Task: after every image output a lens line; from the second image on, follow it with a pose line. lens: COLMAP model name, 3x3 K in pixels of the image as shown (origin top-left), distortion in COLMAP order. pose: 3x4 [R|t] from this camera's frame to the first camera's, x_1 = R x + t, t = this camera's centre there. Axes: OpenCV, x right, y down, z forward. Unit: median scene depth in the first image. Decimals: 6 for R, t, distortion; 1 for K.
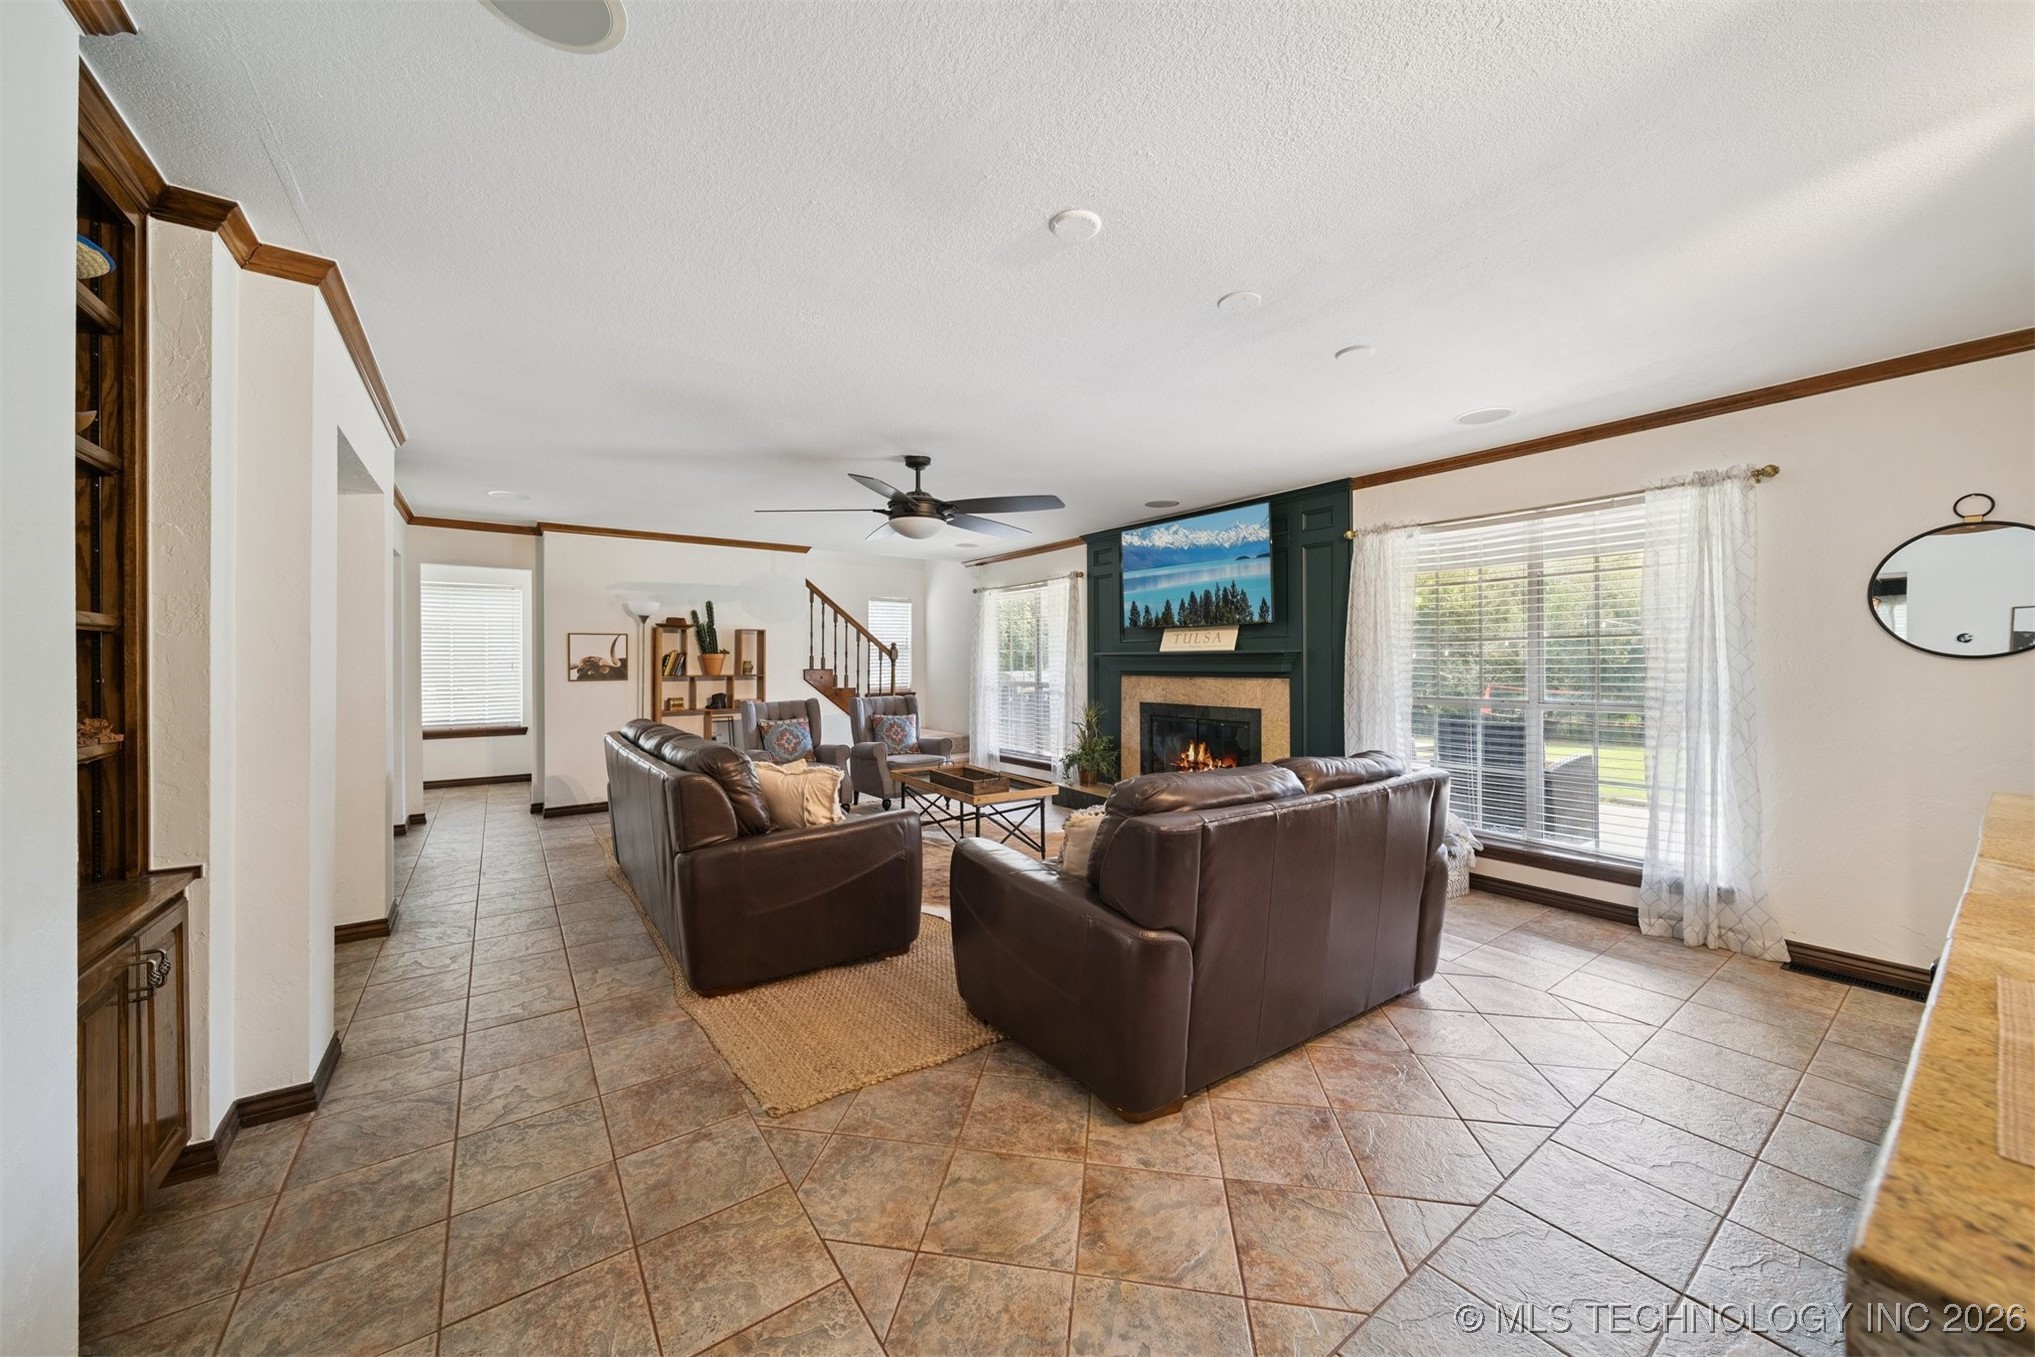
lens RADIAL K [[718.0, 0, 1016.2], [0, 718.0, 663.2], [0, 0, 1]] dist [0.003386, 0.000285]
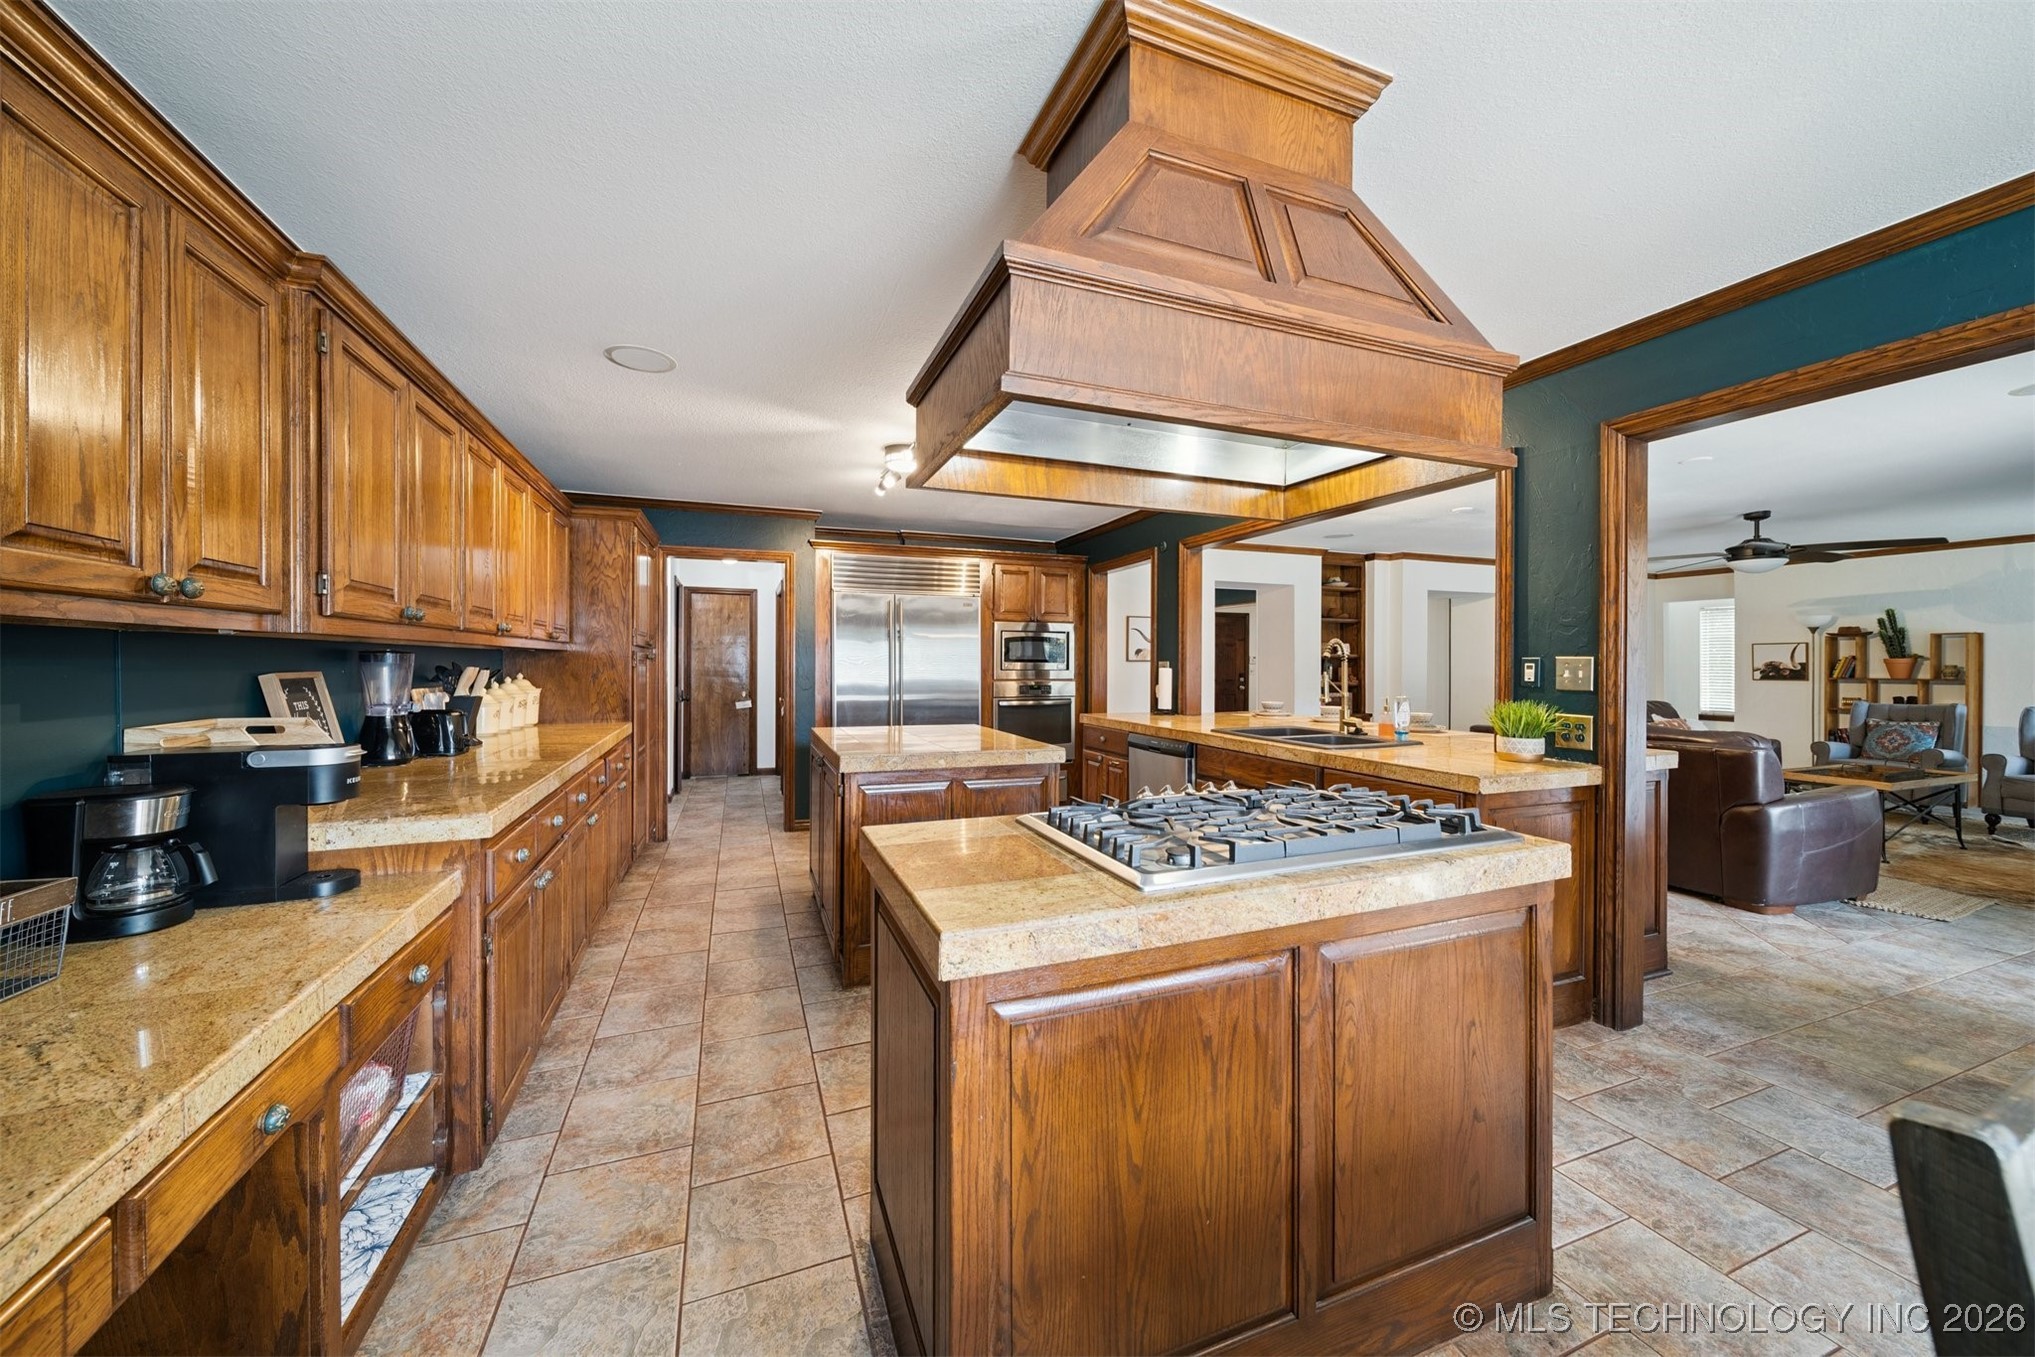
lens RADIAL K [[718.0, 0, 1013.2], [0, 718.0, 667.1], [0, 0, 1]] dist [0.003386, 0.000285]
pose [[-0.238701, 0.006520, -0.971071, 0.963889], [-0.002175, 0.999971, 0.007249, -0.005247], [0.971091, 0.003843, -0.238680, -0.009771]]
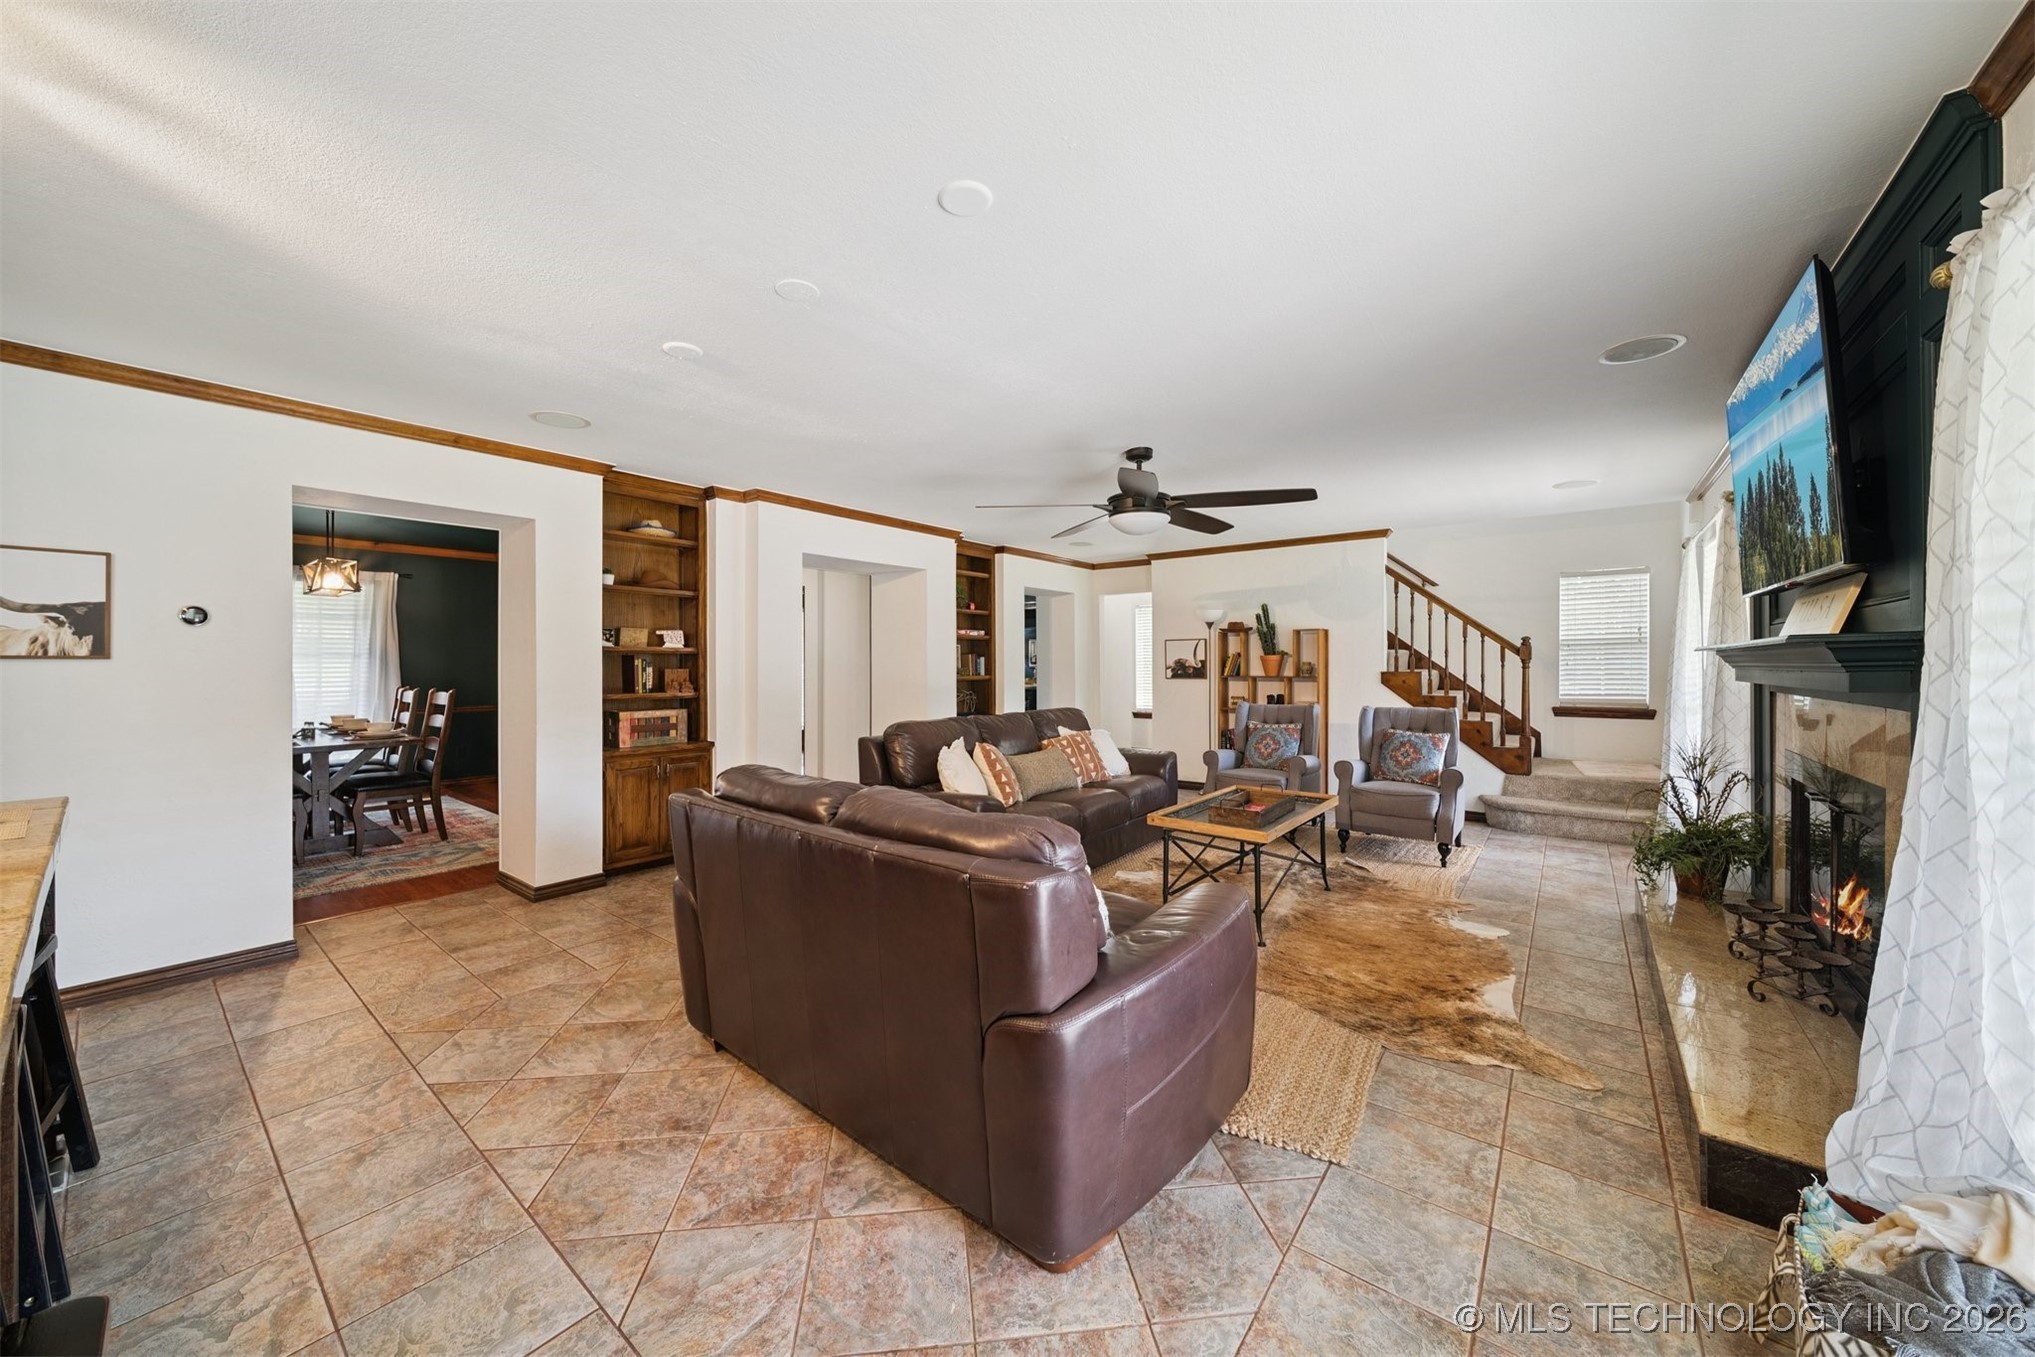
lens RADIAL K [[718.0, 0, 987.6], [0, 718.0, 665.5], [0, 0, 1]] dist [0.003386, 0.000285]
pose [[0.269276, 0.005038, -0.963050, 0.471860], [-0.000951, 0.999987, 0.004966, -0.003224], [0.963063, -0.000422, 0.269278, 0.357329]]
